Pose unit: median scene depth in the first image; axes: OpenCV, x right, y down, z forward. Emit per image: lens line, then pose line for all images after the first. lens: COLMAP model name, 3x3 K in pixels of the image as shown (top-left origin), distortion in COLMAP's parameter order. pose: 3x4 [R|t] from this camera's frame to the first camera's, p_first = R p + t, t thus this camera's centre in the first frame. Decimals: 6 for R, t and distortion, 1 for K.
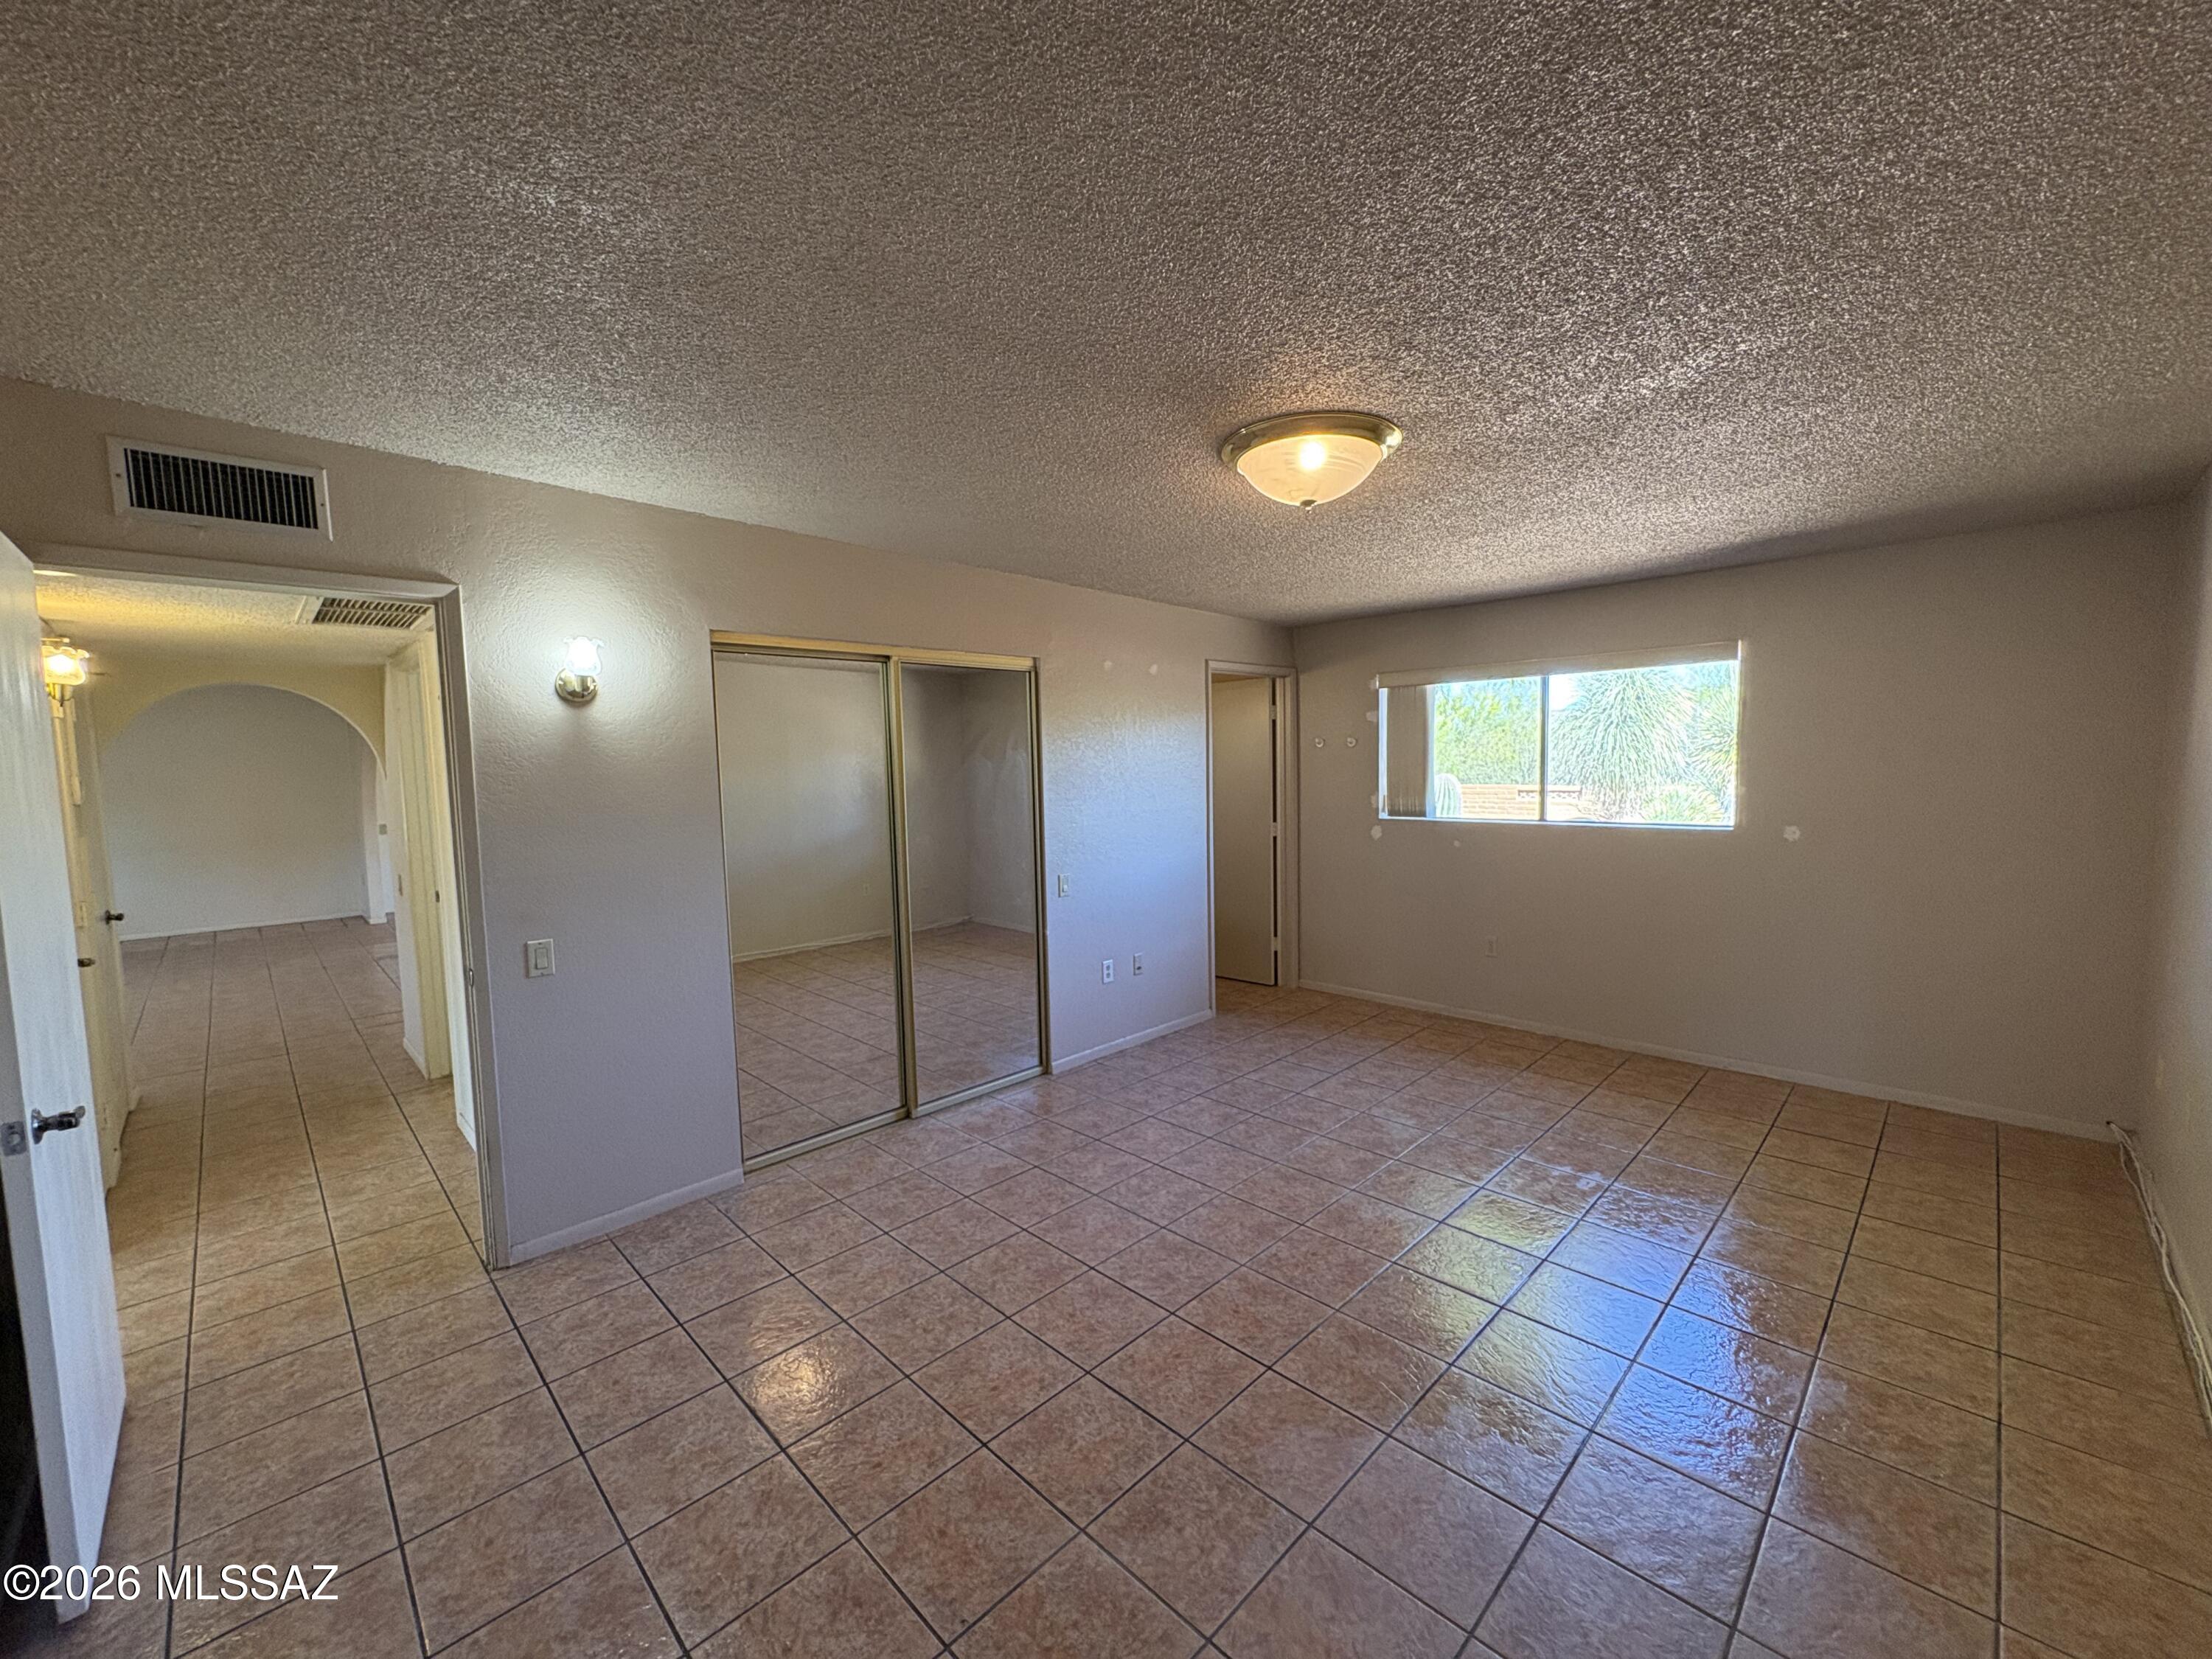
lens RADIAL K [[885.1, 0, 1107.9], [0, 885.1, 819.4], [0, 0, 1]] dist [0.002538, 0.000463]
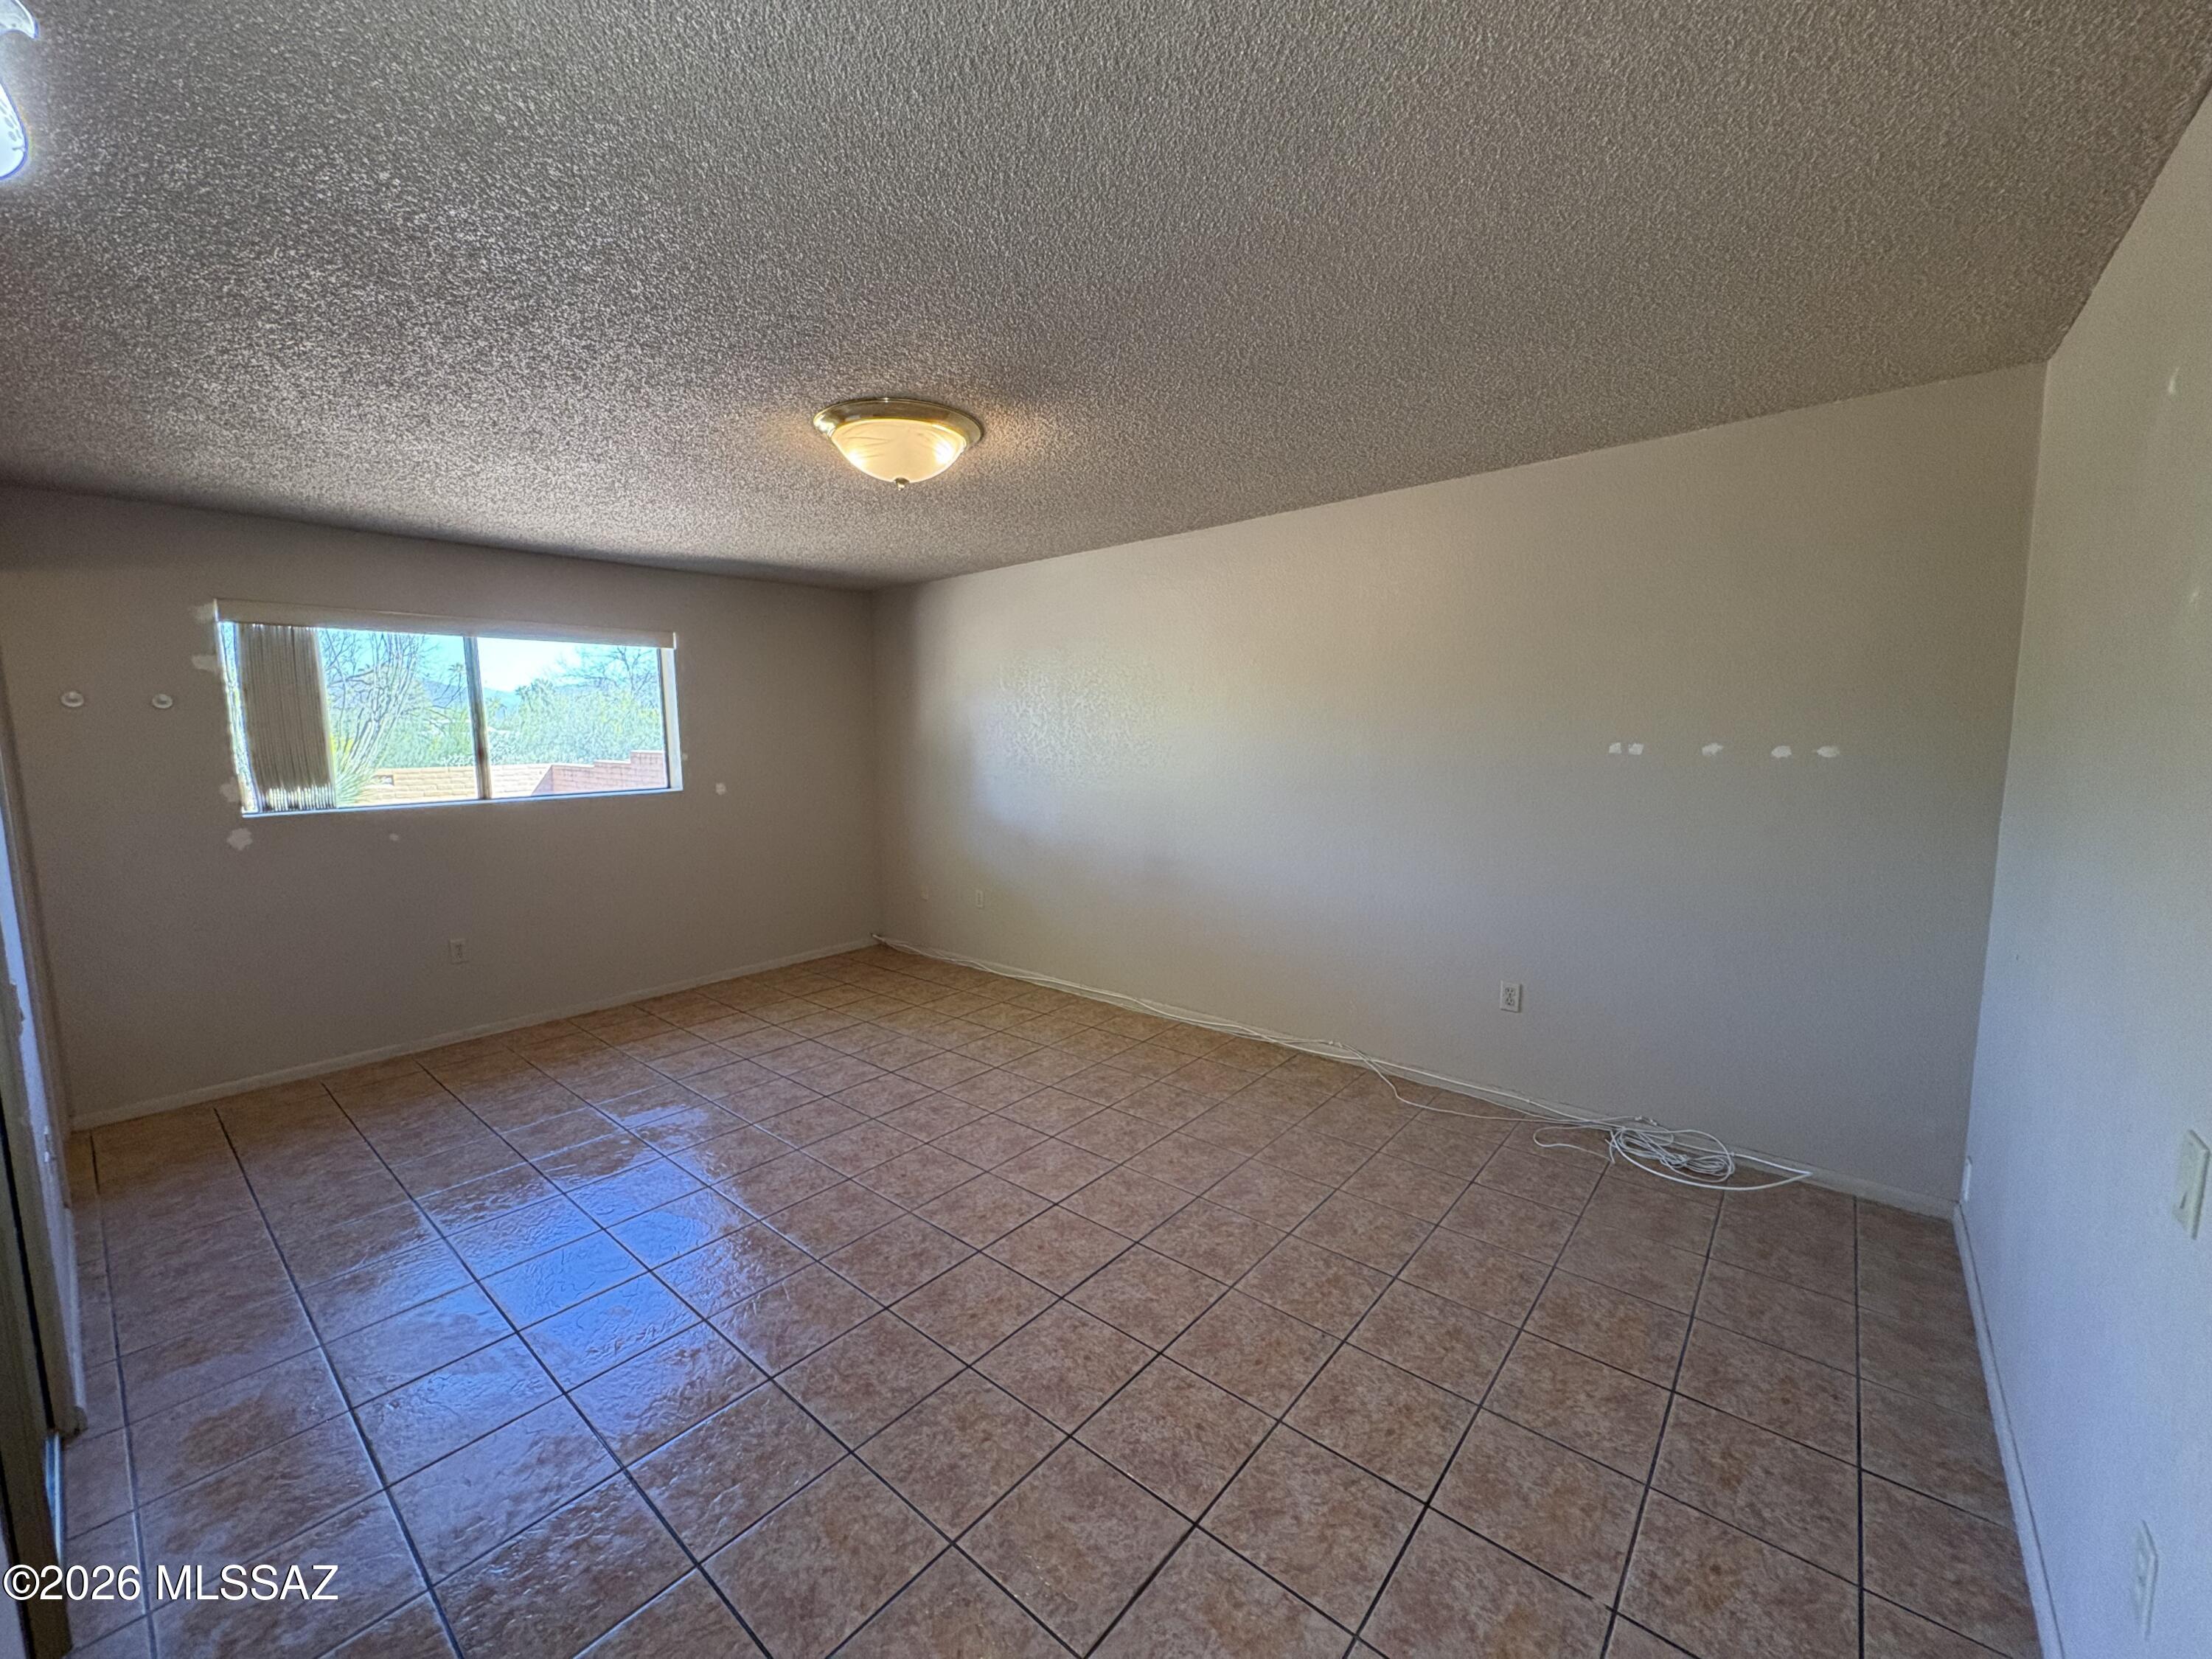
lens RADIAL K [[885.1, 0, 1105.4], [0, 885.1, 831.3], [0, 0, 1]] dist [0.002538, 0.000463]
pose [[-0.091939, -0.098692, 0.990862, -0.540807], [0.074100, 0.991639, 0.105645, -0.017101], [-0.993004, 0.083135, -0.083857, 0.528499]]
